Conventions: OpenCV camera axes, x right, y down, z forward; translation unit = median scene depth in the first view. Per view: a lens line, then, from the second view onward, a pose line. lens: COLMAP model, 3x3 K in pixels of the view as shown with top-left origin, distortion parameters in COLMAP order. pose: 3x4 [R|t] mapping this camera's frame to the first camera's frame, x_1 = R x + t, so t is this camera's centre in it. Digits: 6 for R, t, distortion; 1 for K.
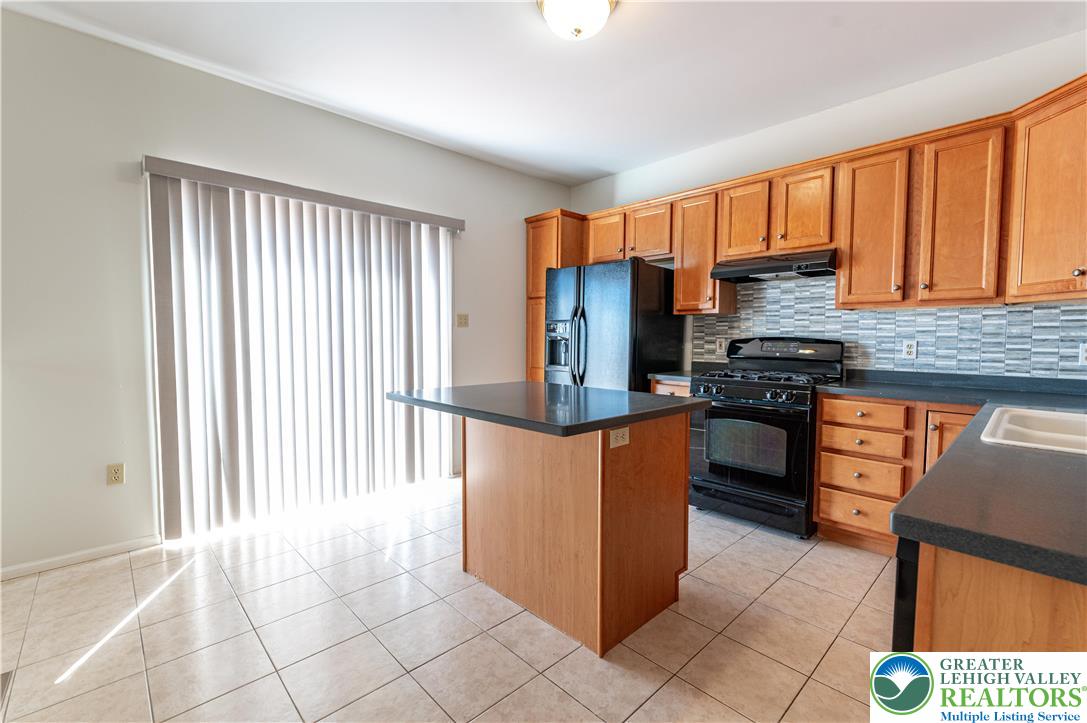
lens RADIAL K [[464.5, 0, 549.8], [0, 464.5, 361.6], [0, 0, 1]] dist [0.001765, -0.000046]
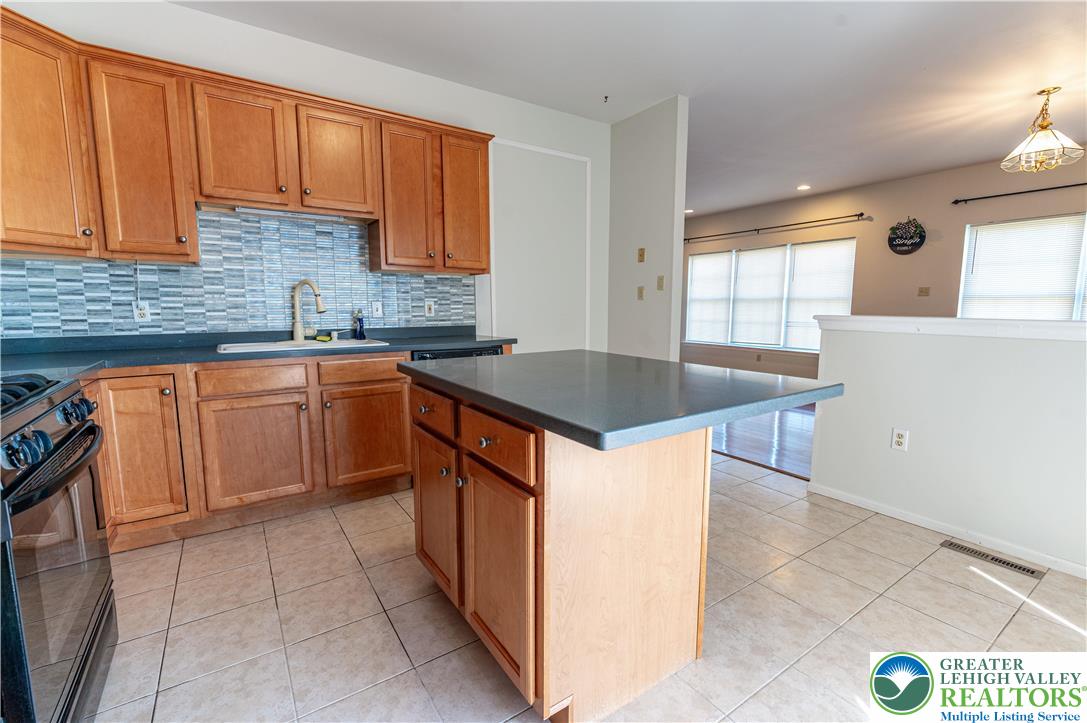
lens RADIAL K [[474.6, 0, 546.0], [0, 474.6, 360.8], [0, 0, 1]] dist [0.000666, 0.000191]
pose [[-0.983662, -0.025957, 0.178143, -0.070388], [0.005771, 0.984495, 0.175315, -0.059684], [-0.179932, 0.173479, -0.968261, 1.329602]]
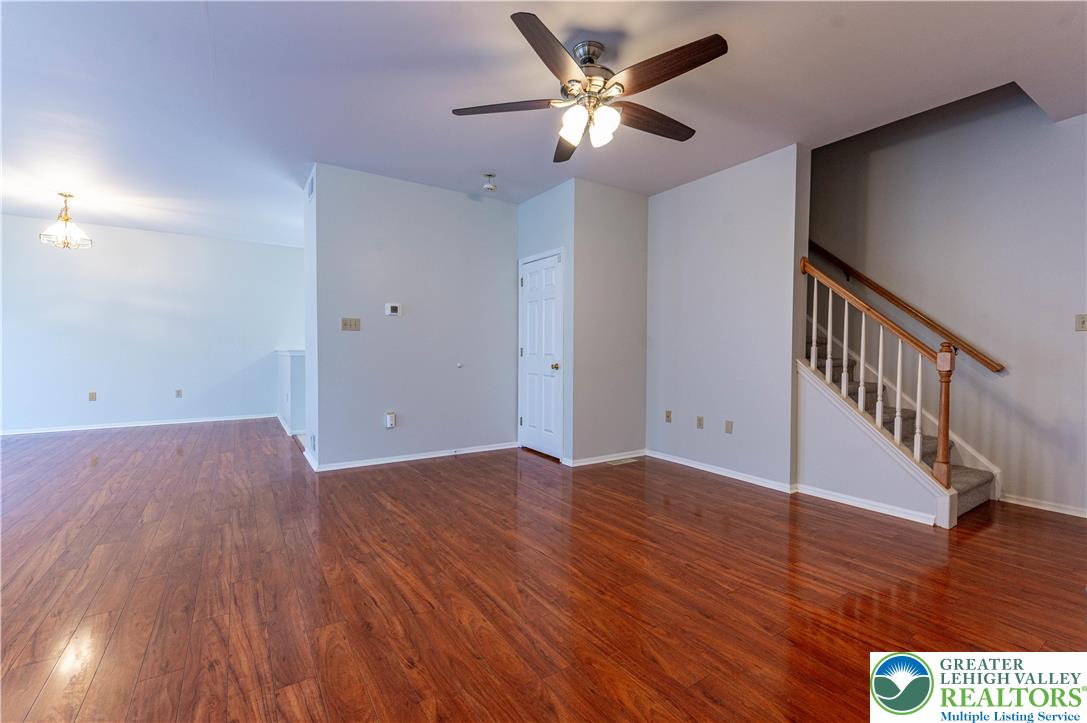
lens RADIAL K [[466.6, 0, 554.4], [0, 466.6, 359.5], [0, 0, 1]] dist [0.000019, -0.000343]
pose [[0.985320, 0.004085, -0.170671, 0.991973], [-0.010249, 0.999326, -0.035253, 0.130463], [0.170412, 0.036485, 0.984697, -1.605490]]
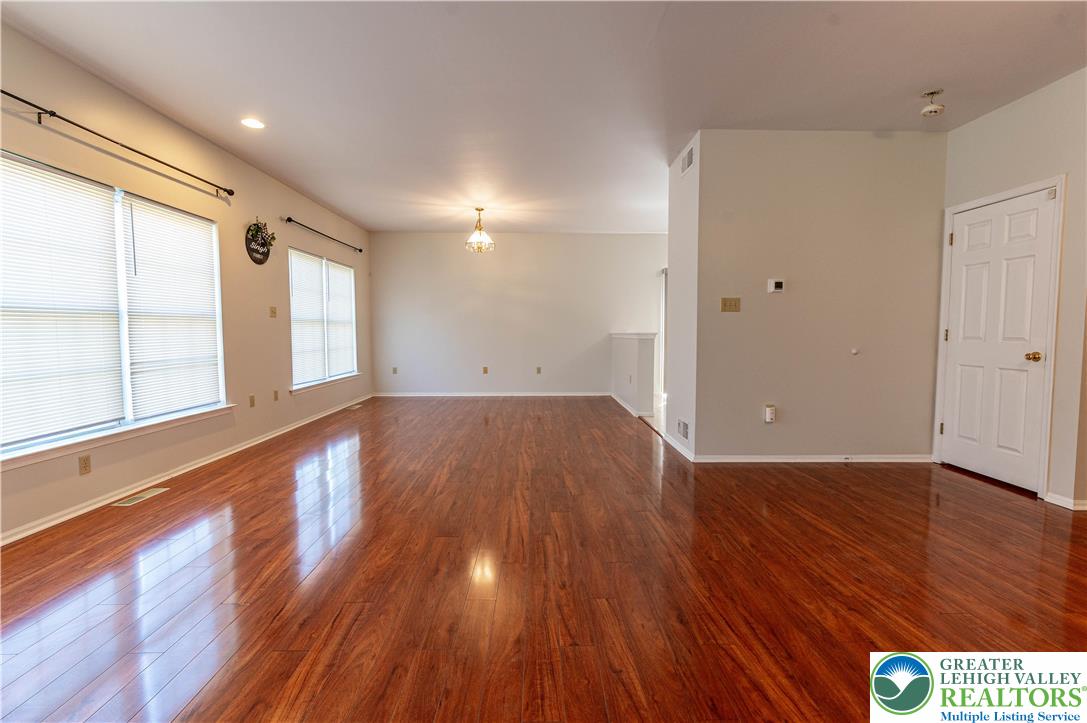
lens RADIAL K [[465.6, 0, 546.7], [0, 465.6, 357.4], [0, 0, 1]] dist [-0.000687, -0.000077]
pose [[0.732315, 0.034508, -0.680091, 0.621034], [-0.035739, 0.999286, 0.012221, 0.126714], [0.680027, 0.015357, 0.733026, -1.591304]]
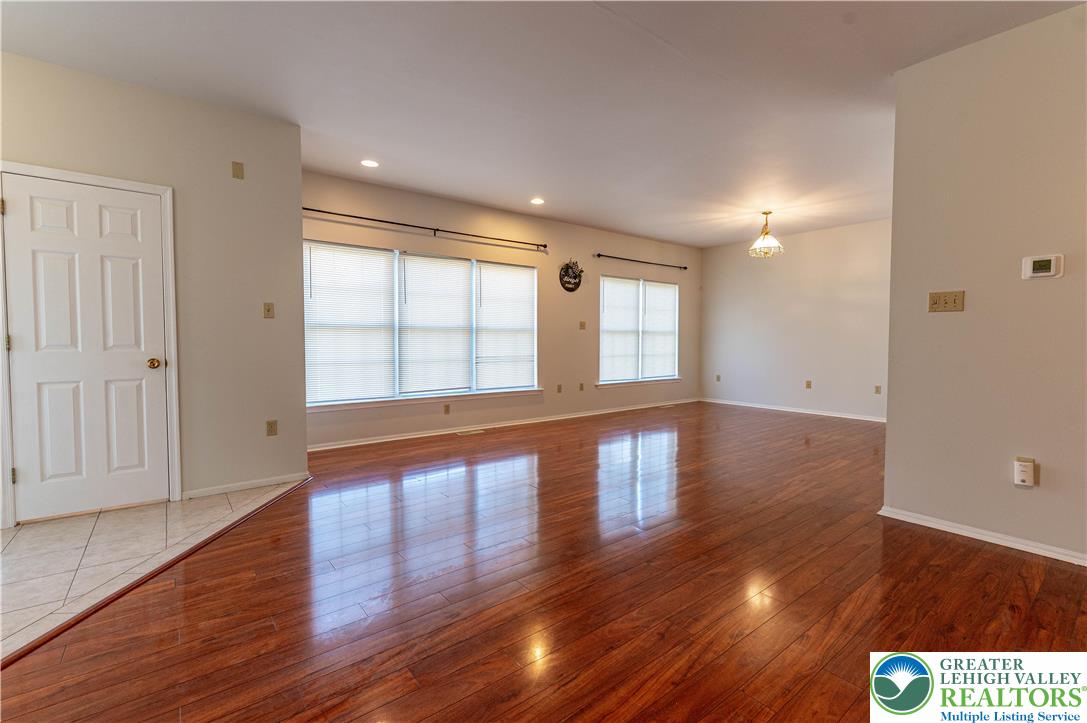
lens RADIAL K [[477.6, 0, 555.9], [0, 477.6, 360.4], [0, 0, 1]] dist [0.001393, -0.000336]
pose [[-0.088898, 0.037843, -0.995322, 1.121055], [-0.061368, 0.997171, 0.043395, 0.095348], [0.994148, 0.064939, -0.086324, -0.928721]]
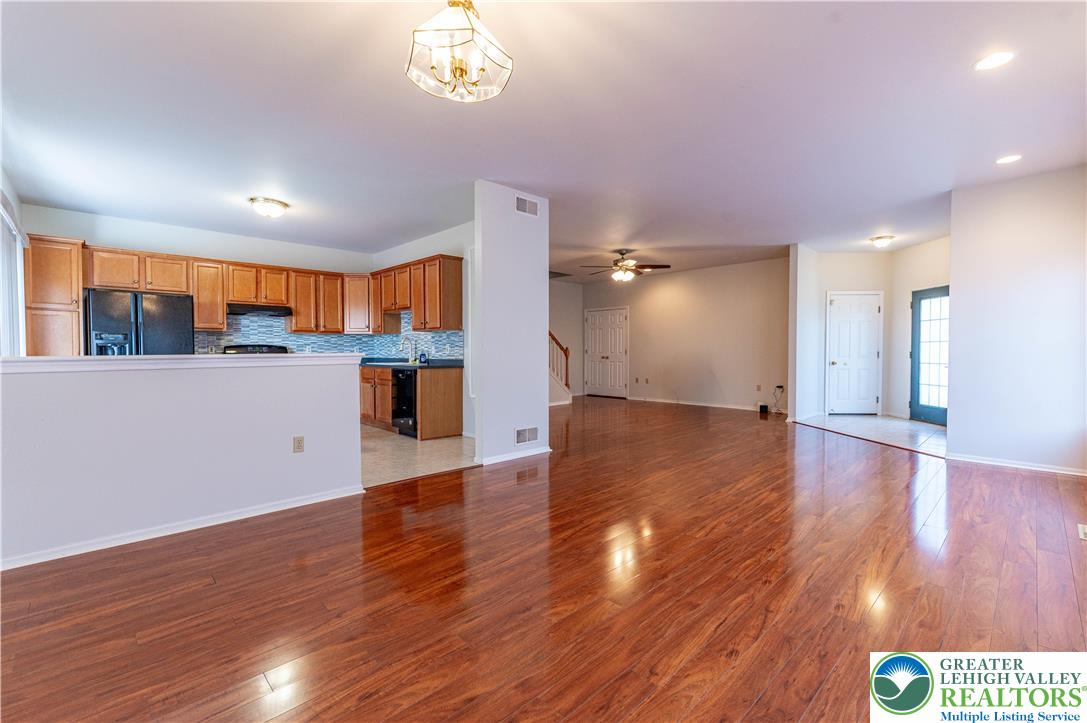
lens RADIAL K [[469.8, 0, 554.9], [0, 469.8, 362.6], [0, 0, 1]] dist [0.012961, 0.000126]
pose [[-0.003375, -0.032639, 0.999462, -1.792915], [0.059748, 0.997675, 0.032782, 0.039209], [-0.998208, 0.059827, -0.001417, -0.317342]]
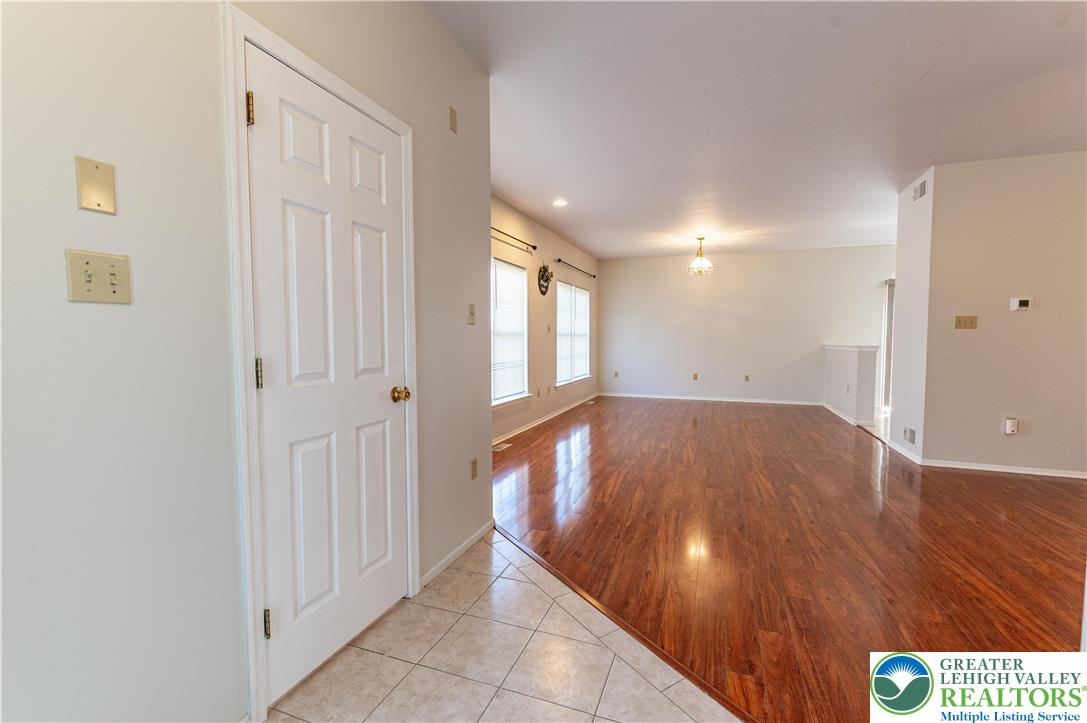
lens RADIAL K [[464.5, 0, 549.8], [0, 464.5, 361.6], [0, 0, 1]] dist [0.001765, -0.000046]
pose [[0.436839, 0.042848, -0.898519, 0.834635], [-0.052076, 0.998394, 0.022292, 0.129849], [0.898031, 0.037053, 0.438369, -2.047727]]
